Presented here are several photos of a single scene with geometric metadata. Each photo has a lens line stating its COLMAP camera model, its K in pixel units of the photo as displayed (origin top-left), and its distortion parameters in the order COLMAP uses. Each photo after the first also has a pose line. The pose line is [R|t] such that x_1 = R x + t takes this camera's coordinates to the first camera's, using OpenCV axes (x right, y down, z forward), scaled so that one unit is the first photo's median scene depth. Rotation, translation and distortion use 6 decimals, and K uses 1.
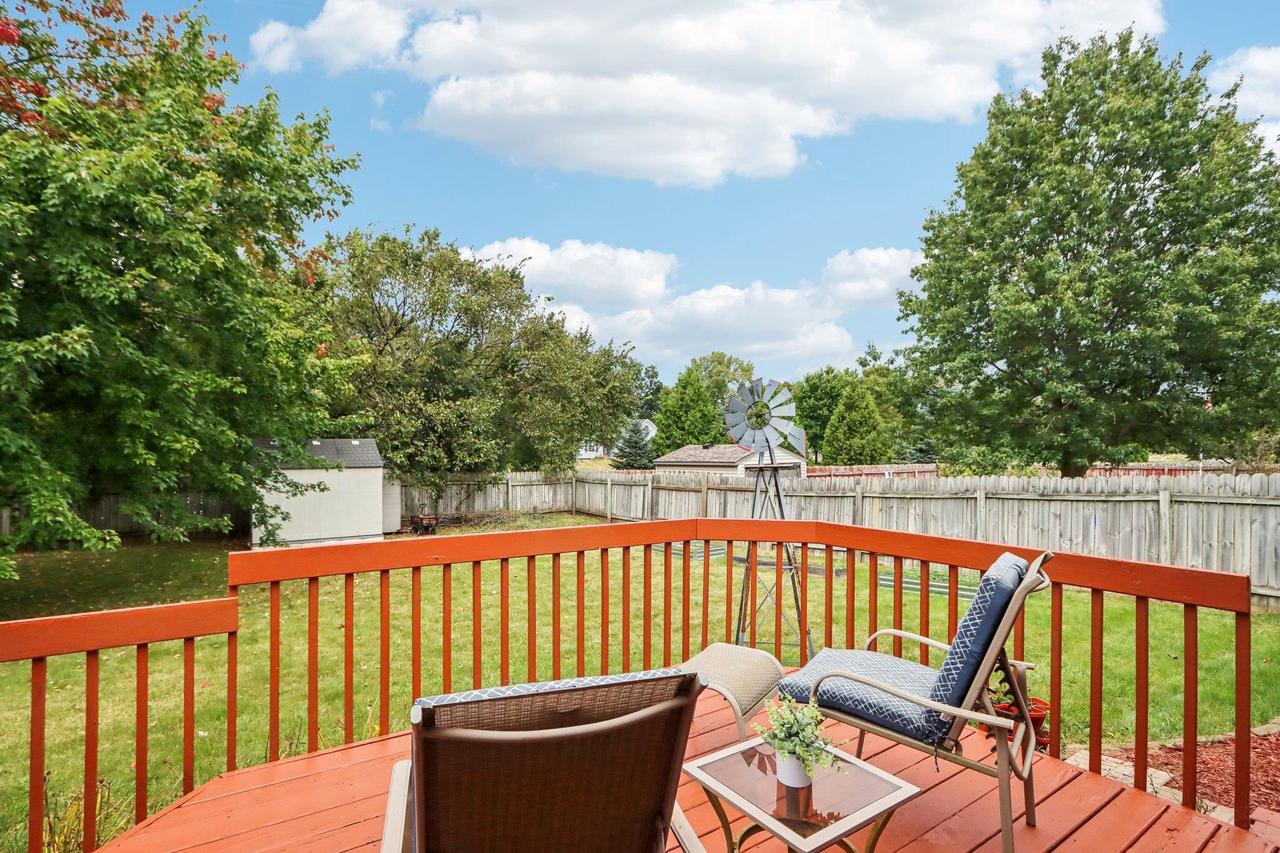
lens RADIAL K [[609.4, 0, 619.9], [0, 609.4, 422.9], [0, 0, 1]] dist [-0.014695, 0.005841]
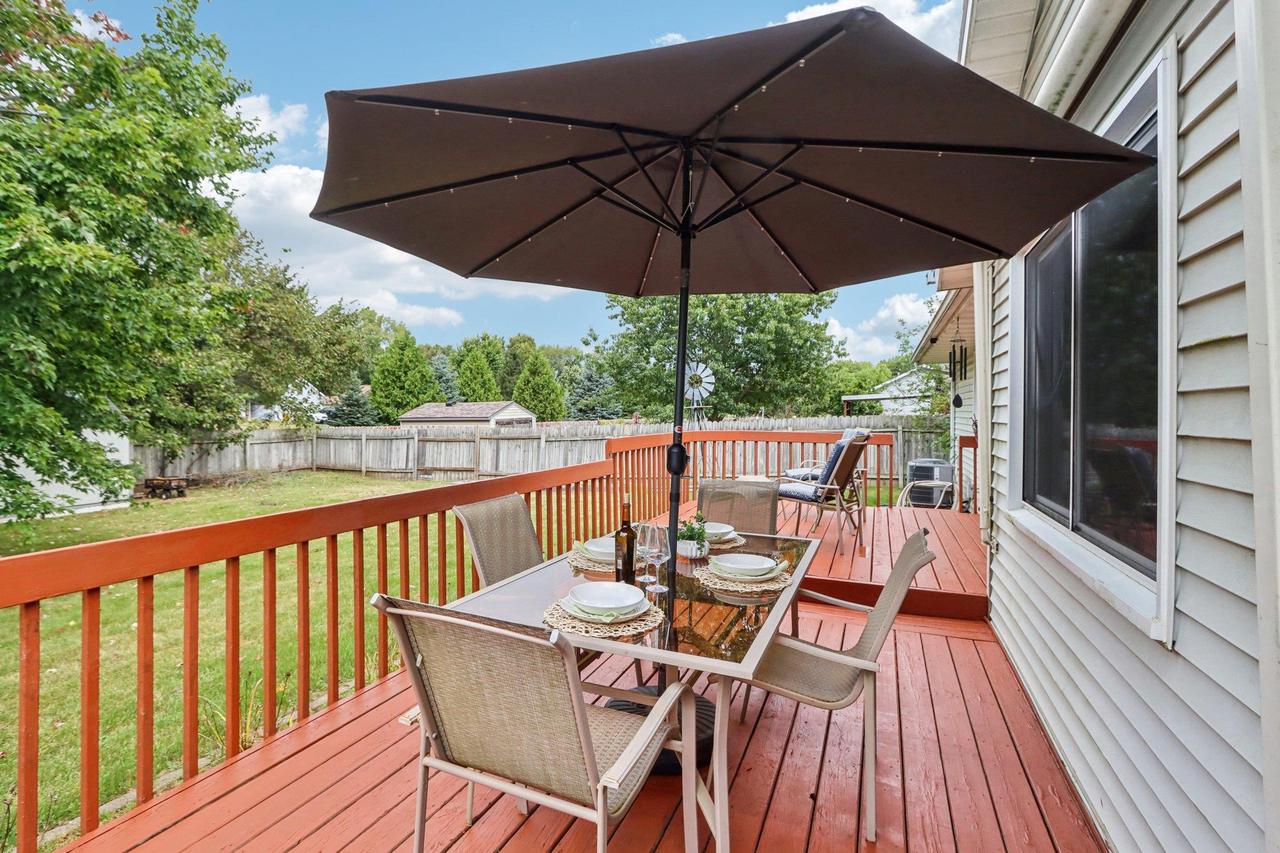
lens RADIAL K [[609.4, 0, 621.1], [0, 609.4, 407.4], [0, 0, 1]] dist [-0.014695, 0.005841]
pose [[0.826862, 0.004340, 0.562388, -0.260963], [-0.024764, 0.999281, 0.028698, 0.005183], [-0.561859, -0.037656, 0.826375, -0.118262]]
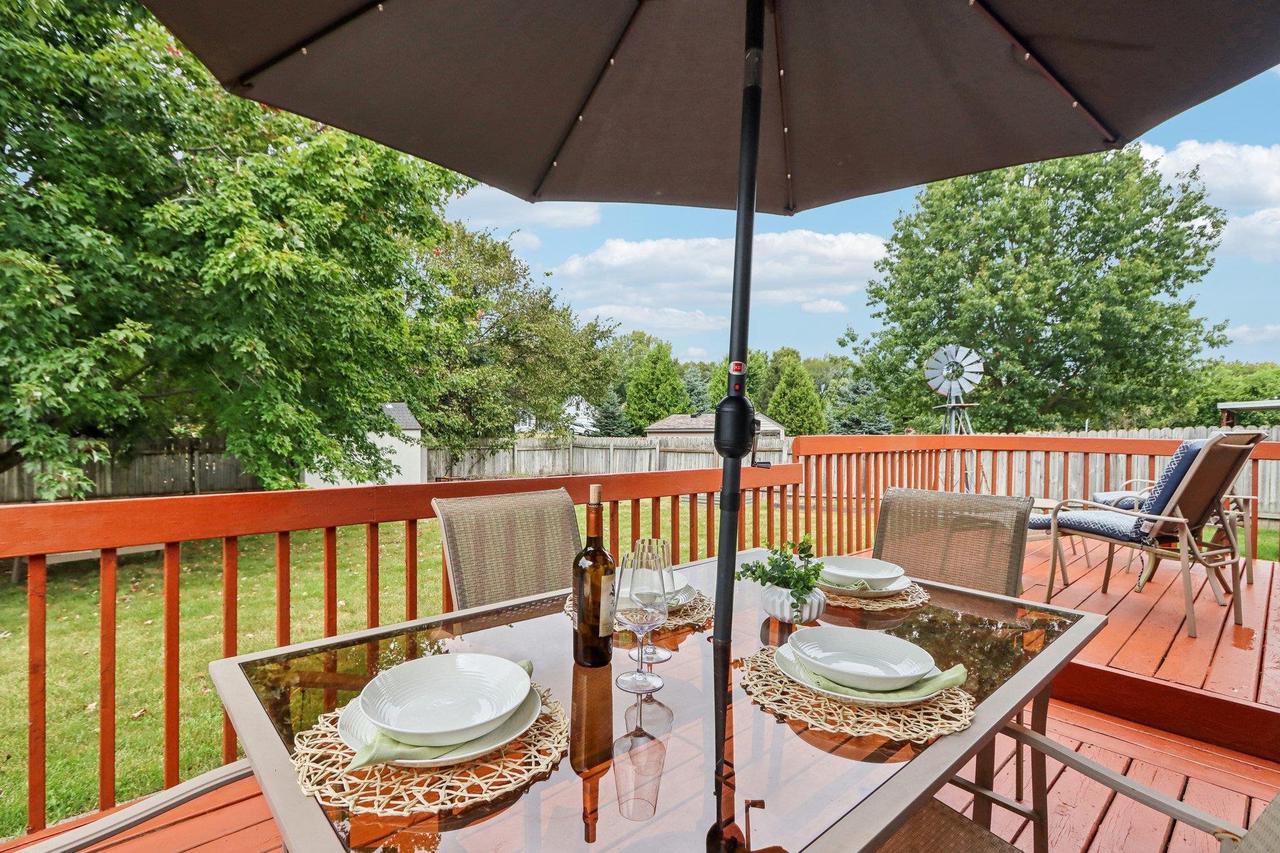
lens RADIAL K [[609.4, 0, 617.1], [0, 609.4, 432.3], [0, 0, 1]] dist [-0.014695, 0.005841]
pose [[0.987369, 0.005959, 0.158327, -0.196753], [-0.014052, 0.998648, 0.050046, 0.017954], [-0.157815, -0.051639, 0.986118, -0.078719]]
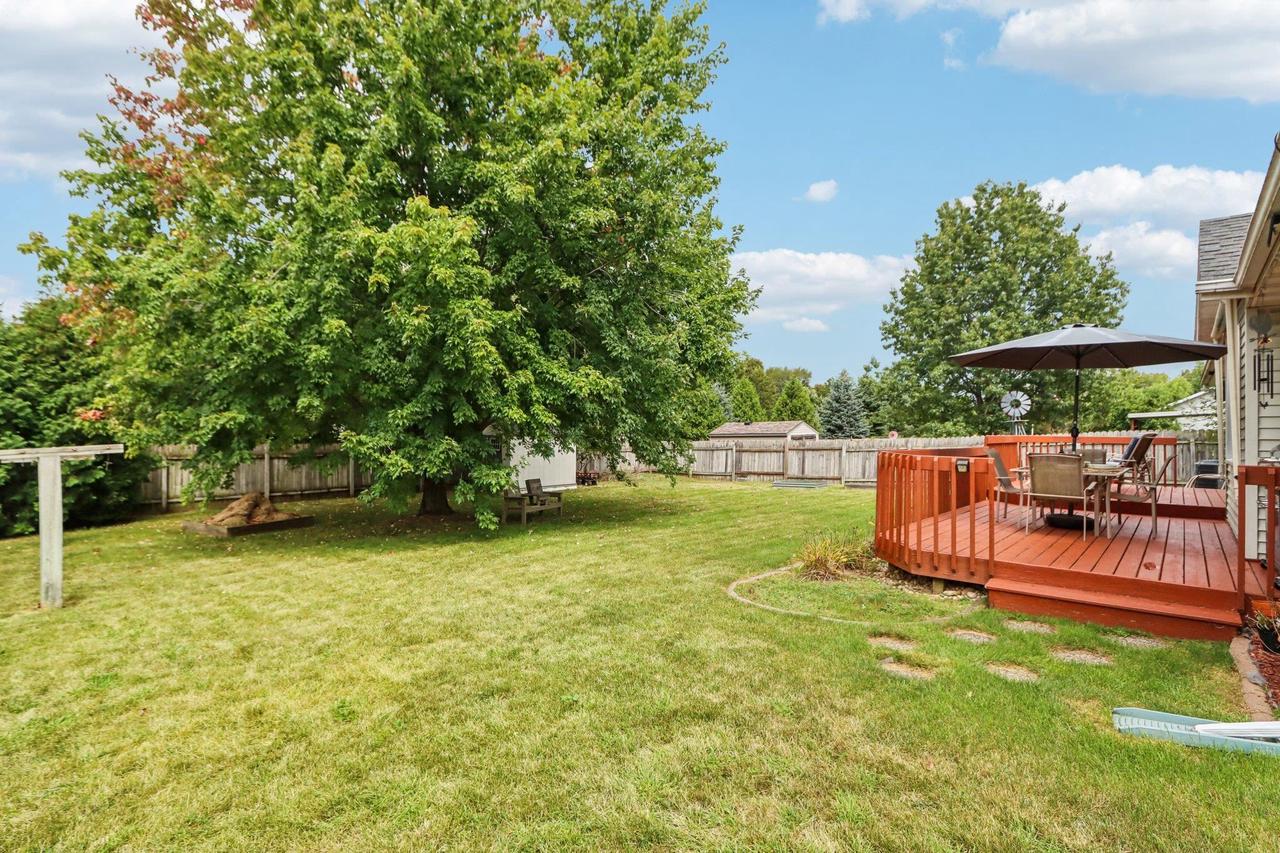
lens RADIAL K [[609.4, 0, 623.6], [0, 609.4, 421.9], [0, 0, 1]] dist [-0.014695, 0.005841]
pose [[0.967663, 0.006265, 0.252169, -0.561416], [-0.012496, 0.999655, 0.023118, 0.007606], [-0.251937, -0.025521, 0.967407, -0.324586]]
